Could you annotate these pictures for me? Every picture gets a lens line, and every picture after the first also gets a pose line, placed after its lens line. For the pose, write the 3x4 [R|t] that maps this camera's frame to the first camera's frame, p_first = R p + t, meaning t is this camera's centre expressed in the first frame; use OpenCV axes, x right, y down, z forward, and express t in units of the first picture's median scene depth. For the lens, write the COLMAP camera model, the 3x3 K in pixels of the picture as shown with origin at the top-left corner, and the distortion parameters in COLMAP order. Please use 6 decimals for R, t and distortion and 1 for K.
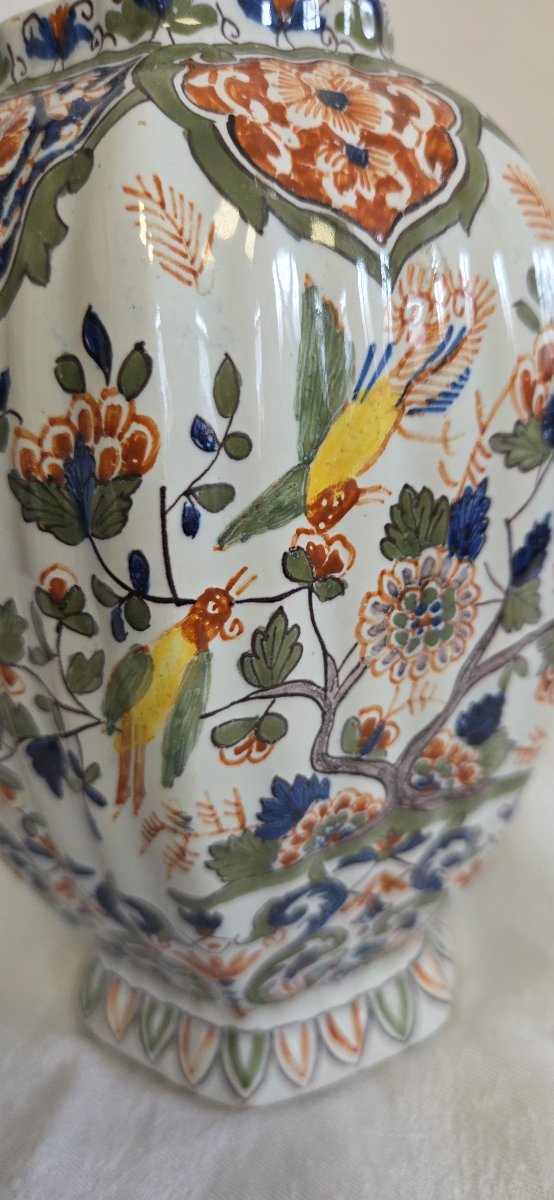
lens RADIAL K [[865.2, 0, 275.5], [0, 865.2, 628.2], [0, 0, 1]] dist [-0.029826, -0.020256]
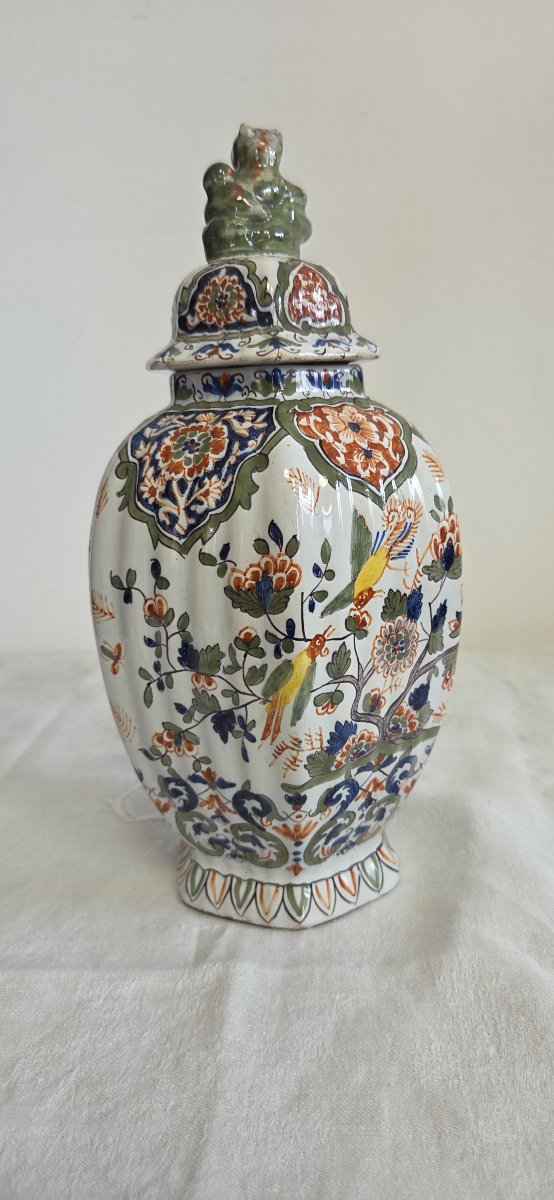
lens RADIAL K [[810.2, 0, 275.1], [0, 810.2, 633.7], [0, 0, 1]] dist [0.047803, -0.001758]
pose [[0.983614, -0.027687, 0.178151, -0.542382], [0.044498, 0.994850, -0.091073, 0.138393], [-0.174712, 0.097508, 0.979779, -1.067308]]
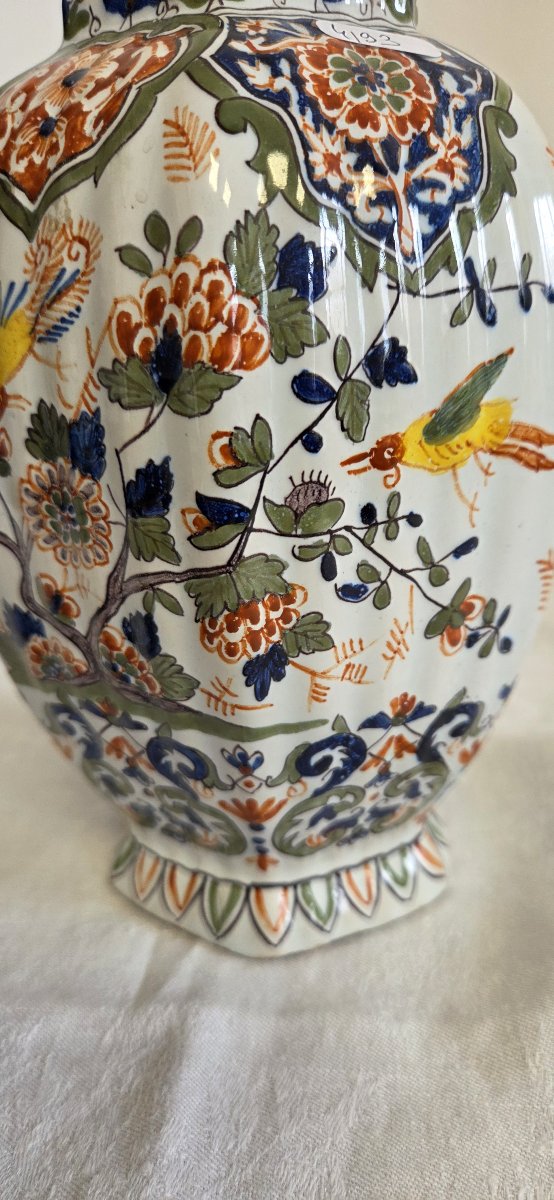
lens RADIAL K [[865.2, 0, 275.5], [0, 865.2, 628.2], [0, 0, 1]] dist [-0.029826, -0.020256]
pose [[0.510724, 0.358332, -0.781511, 1.386430], [-0.289369, 0.927614, 0.236217, -0.247472], [0.809584, 0.105504, 0.577445, 0.588338]]
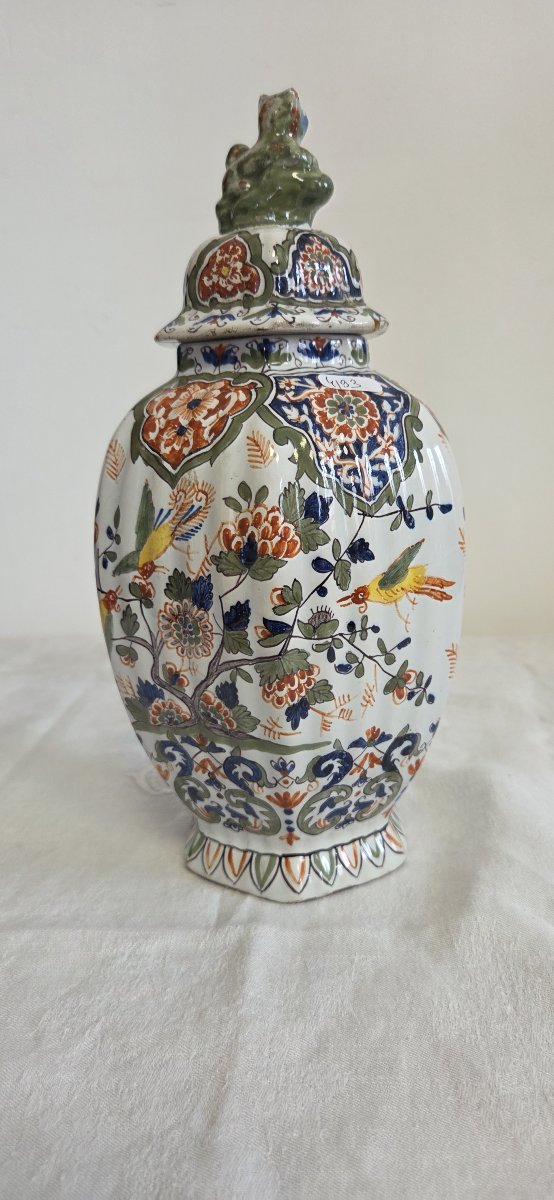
lens RADIAL K [[865.2, 0, 275.5], [0, 865.2, 628.2], [0, 0, 1]] dist [-0.029826, -0.020256]
pose [[0.545287, 0.261564, -0.796395, 2.159885], [-0.277891, 0.952751, 0.122647, -0.368140], [0.790847, 0.154433, 0.592210, -0.133810]]
